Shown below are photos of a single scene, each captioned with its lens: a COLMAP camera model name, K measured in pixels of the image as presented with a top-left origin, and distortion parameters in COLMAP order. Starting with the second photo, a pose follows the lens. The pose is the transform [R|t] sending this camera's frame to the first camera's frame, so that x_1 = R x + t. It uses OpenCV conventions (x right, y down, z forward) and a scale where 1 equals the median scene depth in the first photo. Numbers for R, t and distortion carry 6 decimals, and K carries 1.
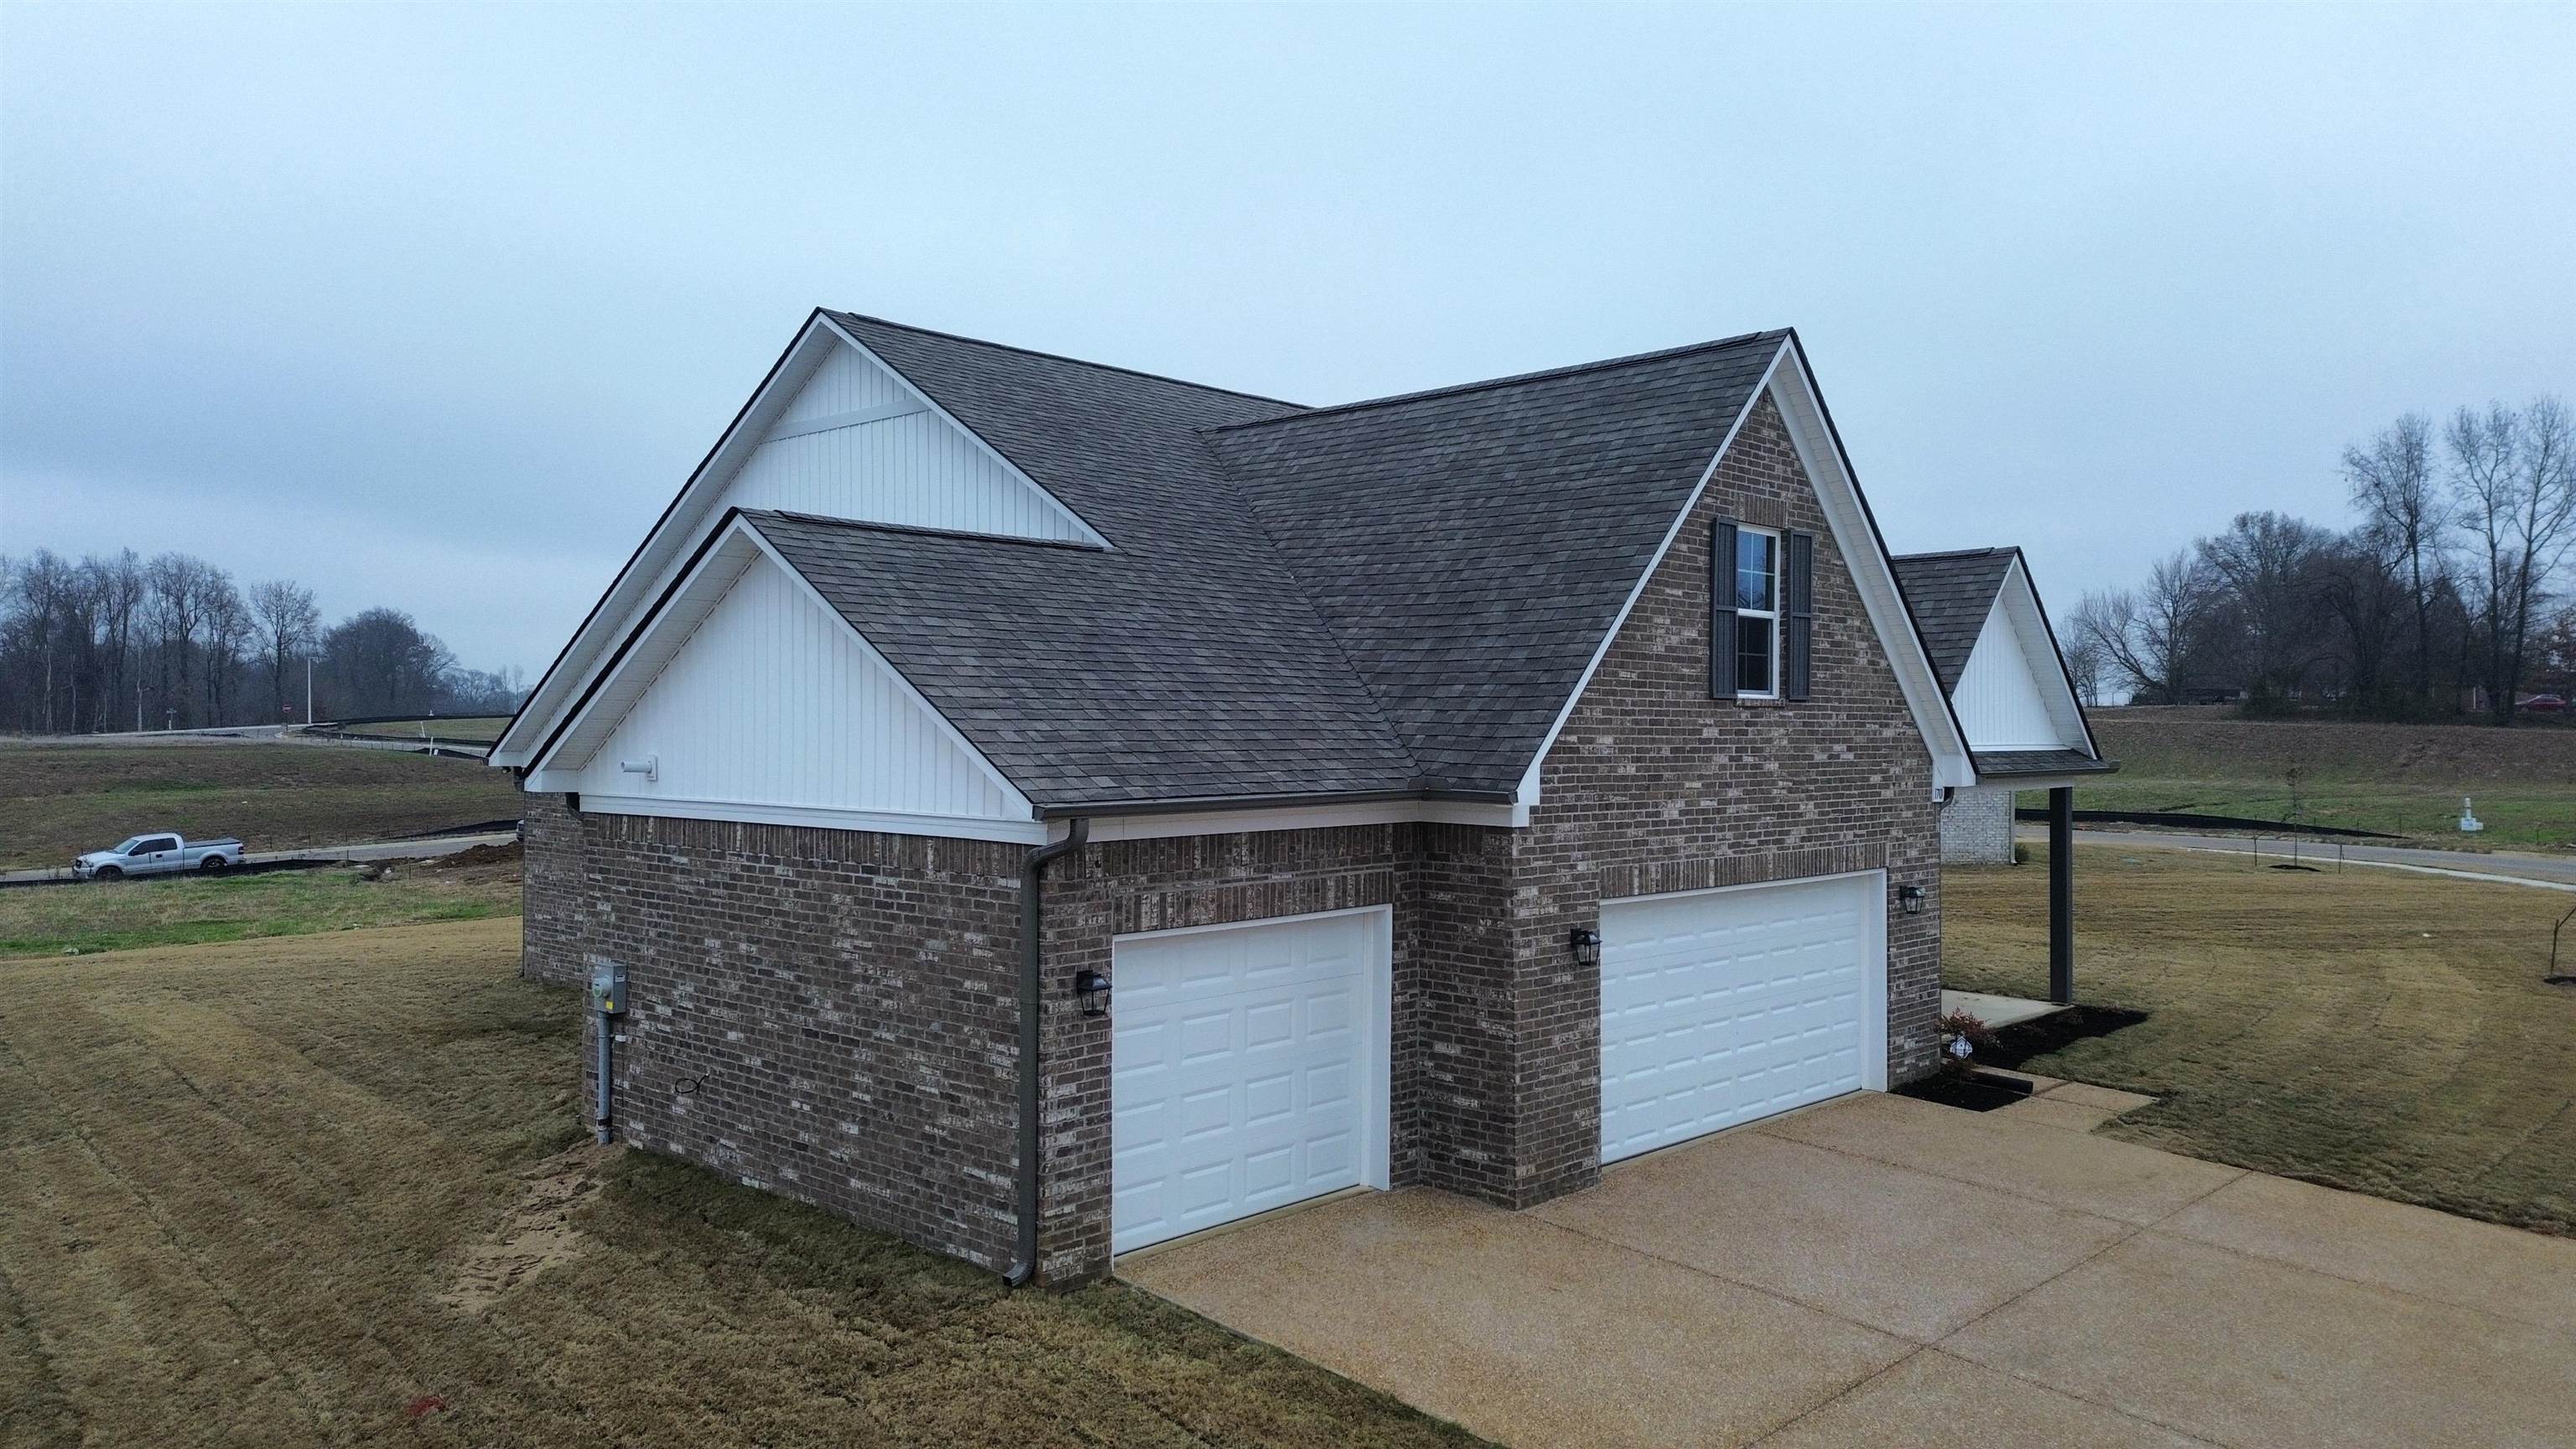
lens RADIAL K [[1852.1, 0, 1342.0], [0, 1852.1, 719.8], [0, 0, 1]] dist [0.120505, -0.193233]
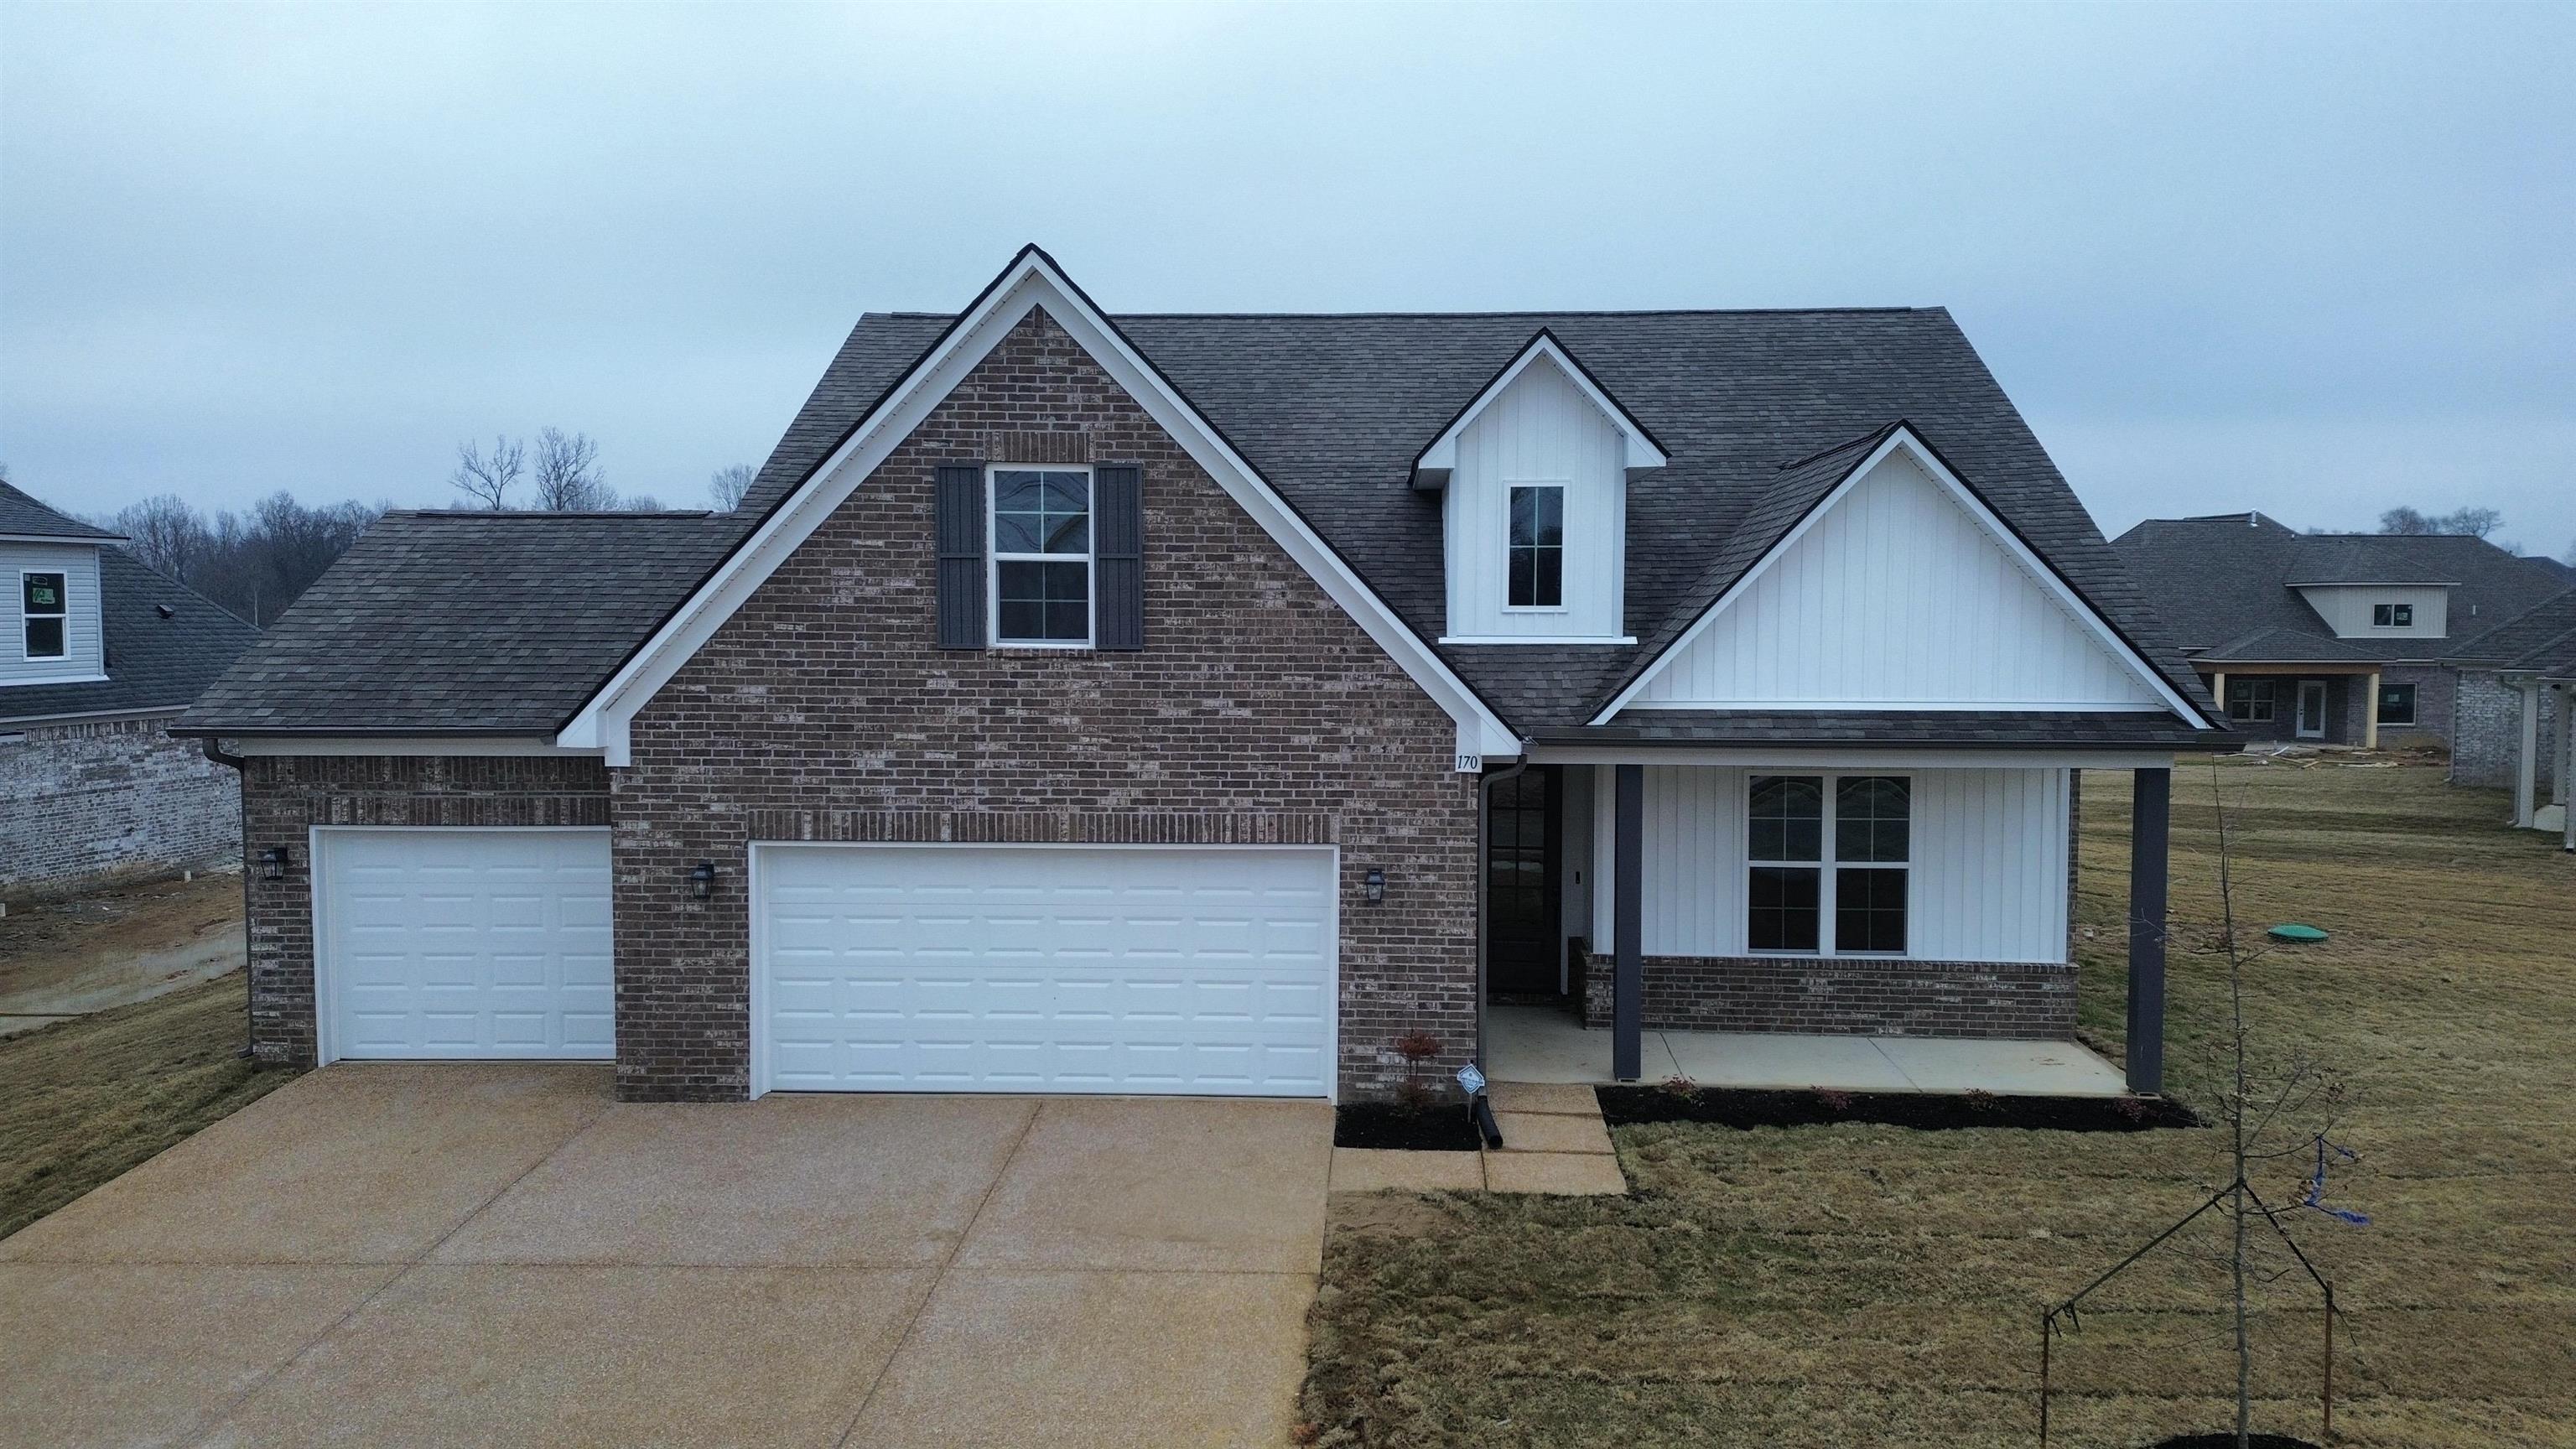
lens RADIAL K [[1852.1, 0, 1342.0], [0, 1852.1, 719.8], [0, 0, 1]] dist [0.120505, -0.193233]
pose [[0.641179, 0.046521, -0.765980, 1.149331], [0.001317, 0.998093, 0.061721, -0.036527], [0.767390, -0.040583, 0.639895, 0.568811]]
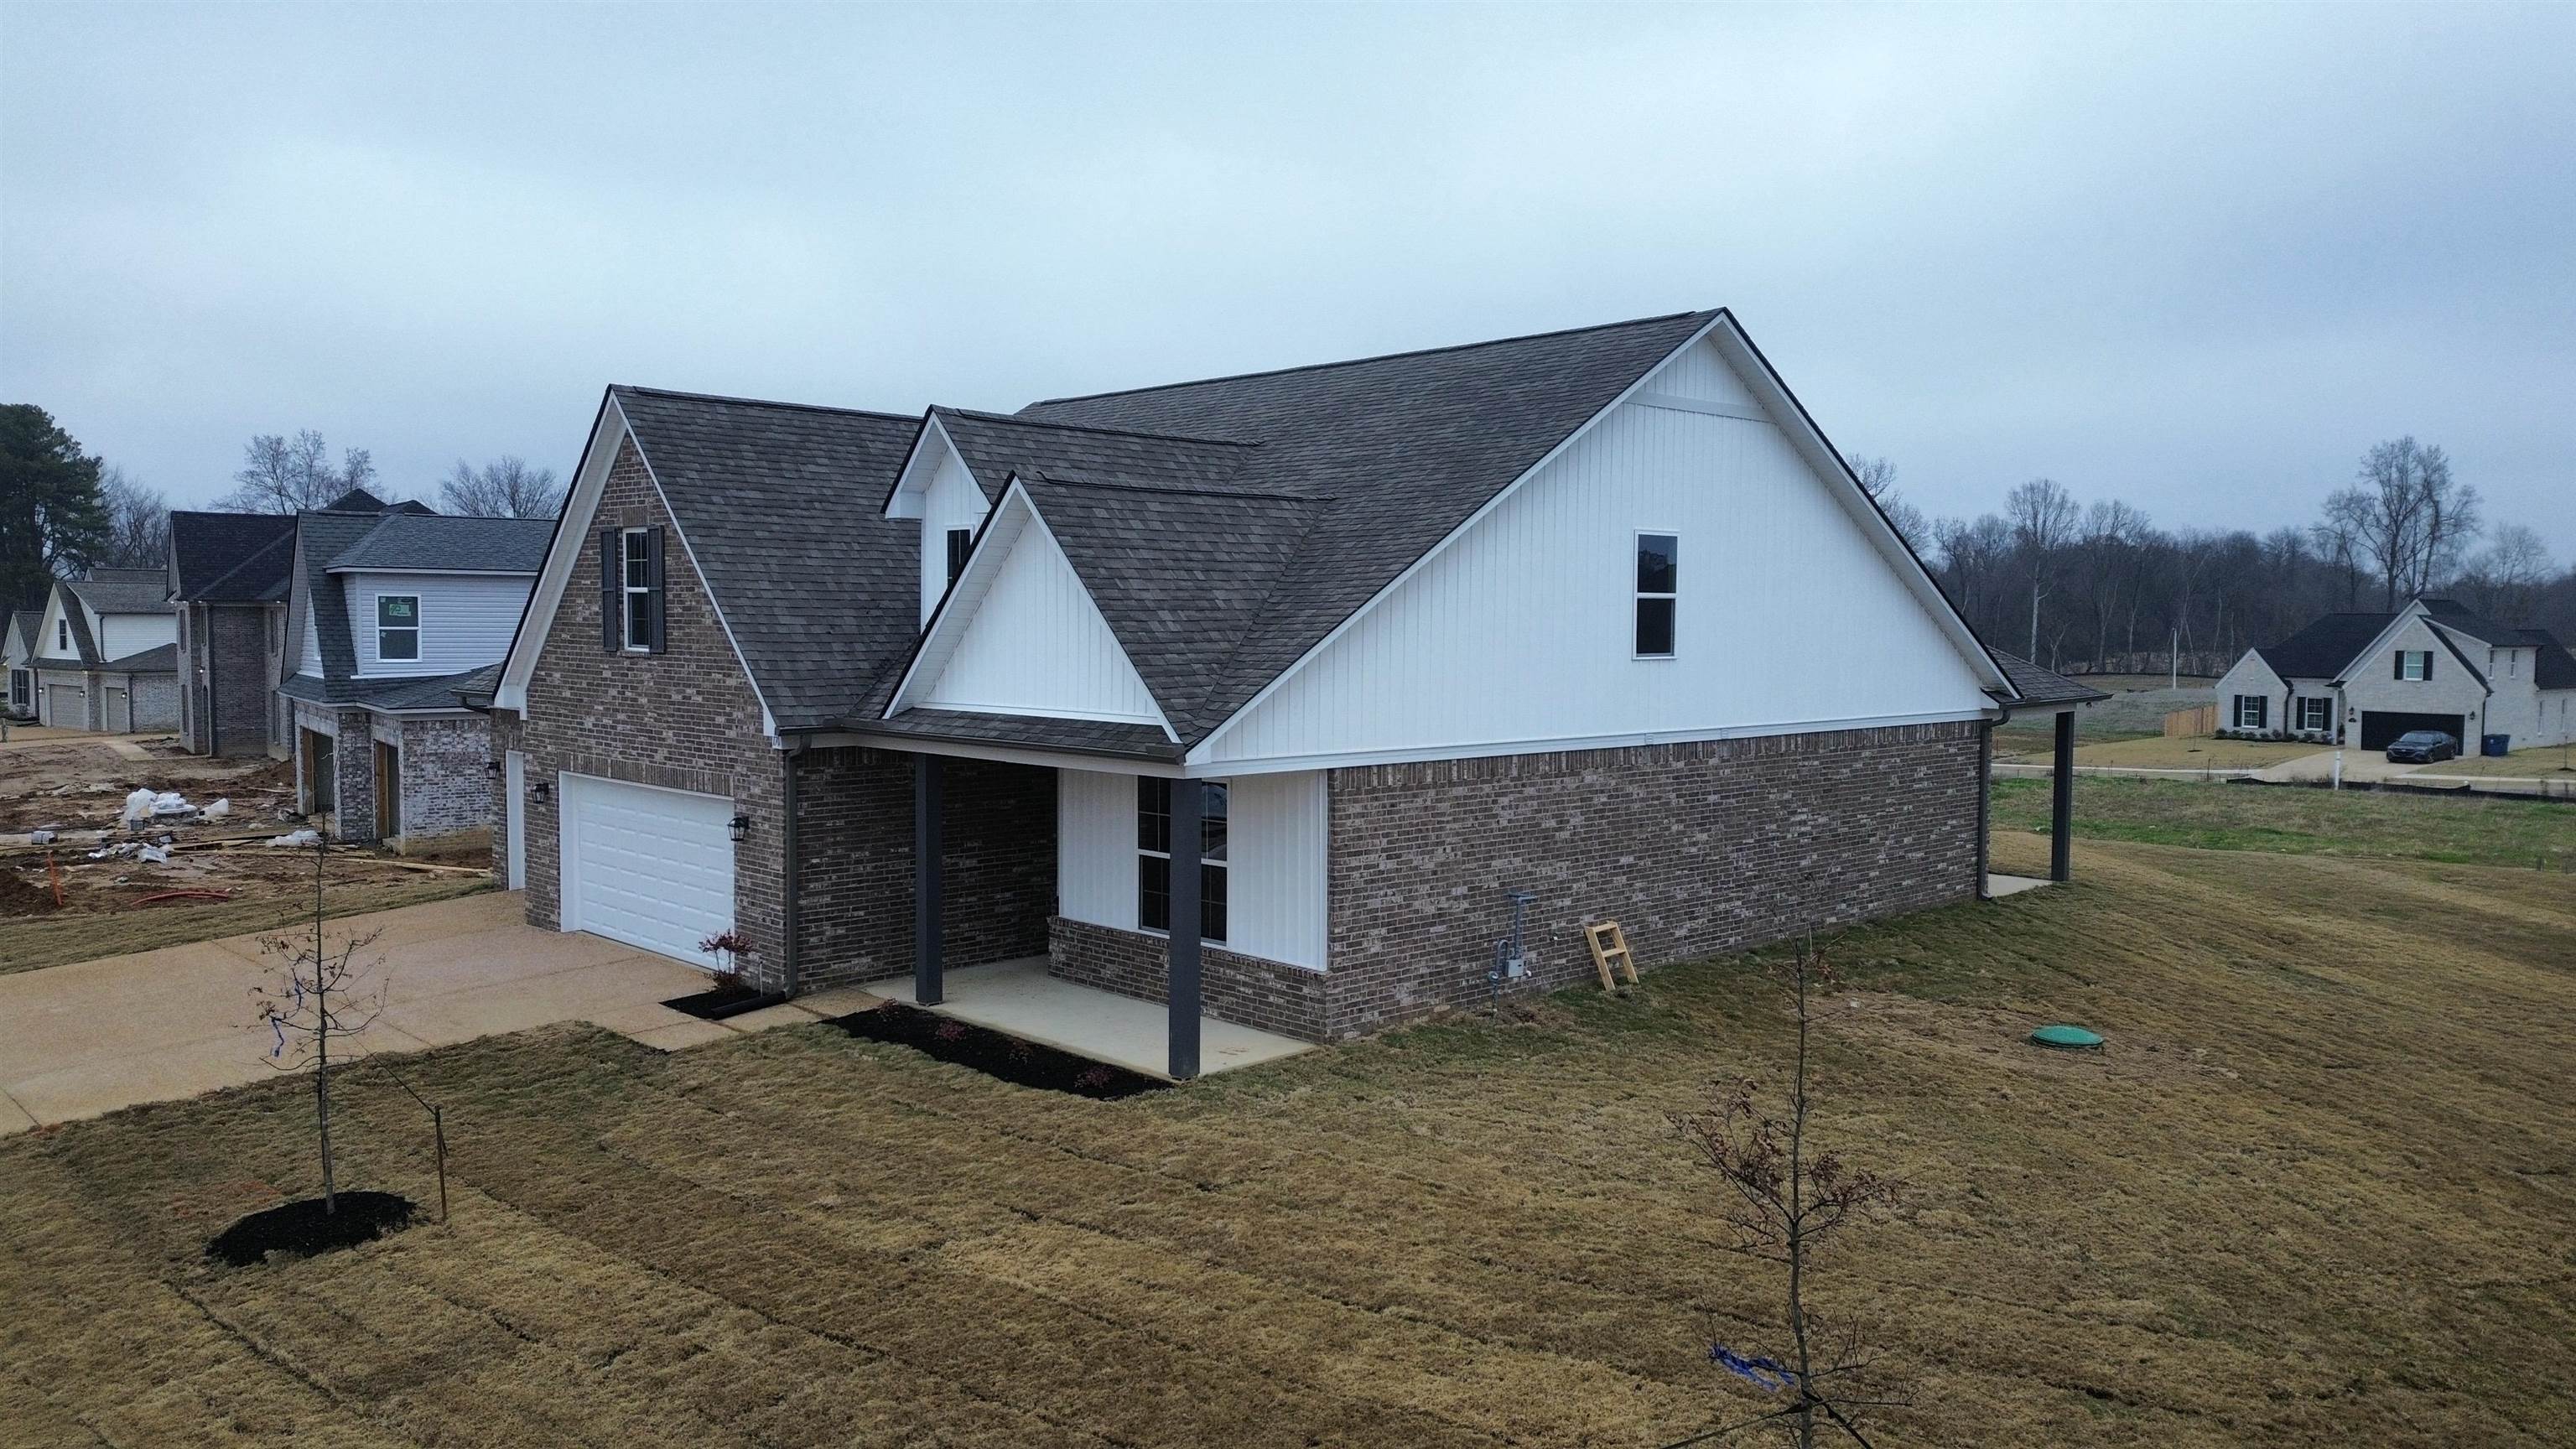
lens RADIAL K [[1884.9, 0, 1339.5], [0, 1884.9, 725.4], [0, 0, 1]] dist [0.102707, -0.210493]
pose [[-0.061604, 0.055618, -0.996550, 1.783607], [-0.001952, 0.998438, 0.055844, -0.040479], [0.998099, 0.005386, -0.061399, 1.781629]]
